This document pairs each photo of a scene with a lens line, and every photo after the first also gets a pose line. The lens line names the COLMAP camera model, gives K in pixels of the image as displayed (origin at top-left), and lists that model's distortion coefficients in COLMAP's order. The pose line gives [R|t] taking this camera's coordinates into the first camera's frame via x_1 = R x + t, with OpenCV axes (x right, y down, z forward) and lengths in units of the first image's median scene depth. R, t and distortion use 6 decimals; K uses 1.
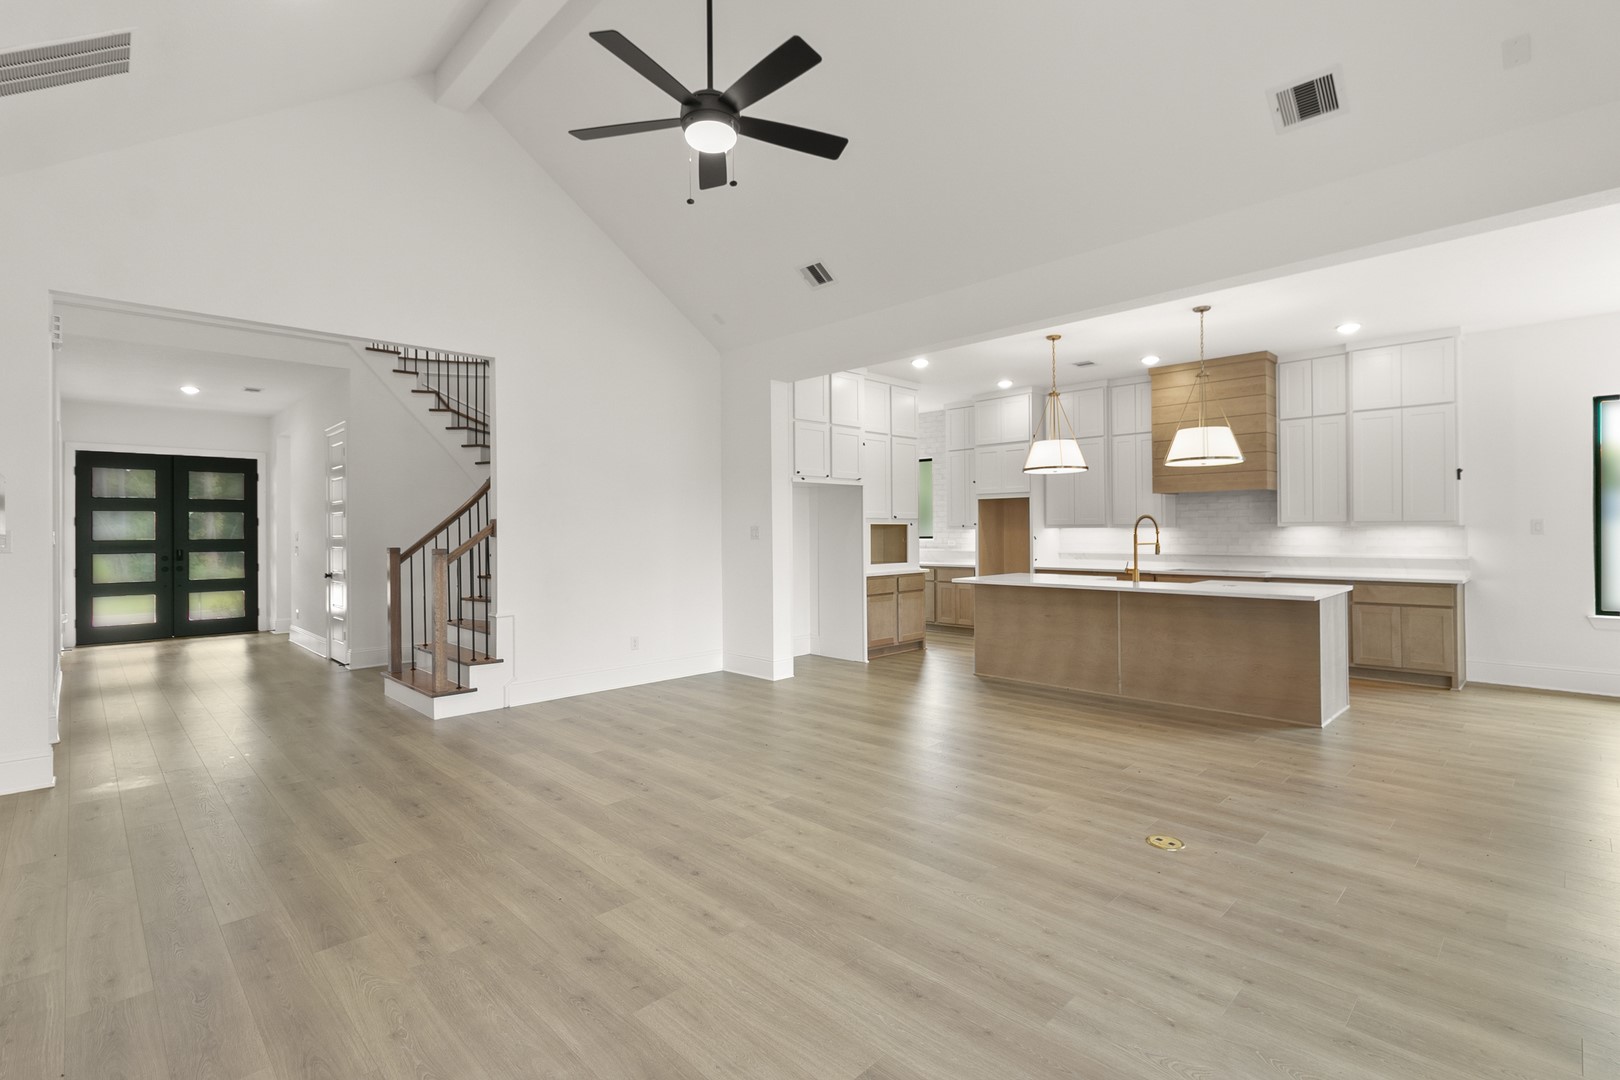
lens RADIAL K [[756.2, 0, 805.7], [0, 756.2, 533.1], [0, 0, 1]] dist [-0.005743, -0.000948]
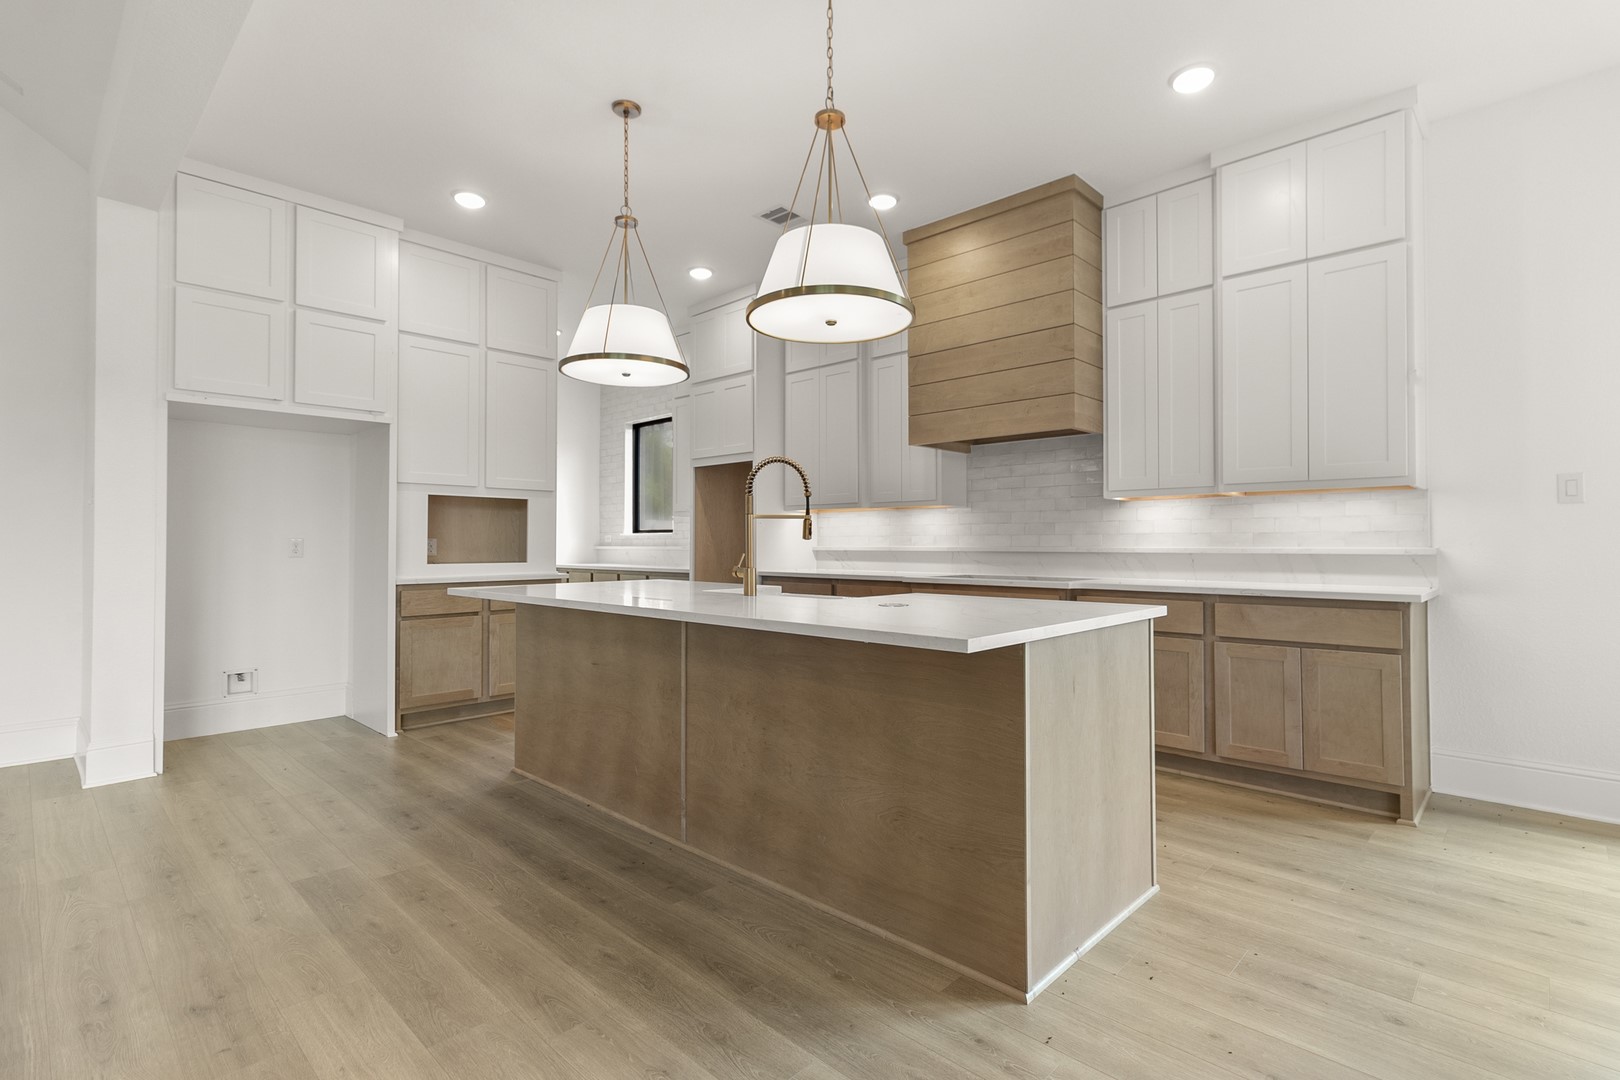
lens RADIAL K [[756.2, 0, 814.6], [0, 756.2, 540.0], [0, 0, 1]] dist [-0.005743, -0.000948]
pose [[0.999650, 0.007288, 0.025451, 0.452886], [-0.007031, 0.999923, -0.010197, 0.033569], [-0.025523, 0.010014, 0.999624, 0.505967]]
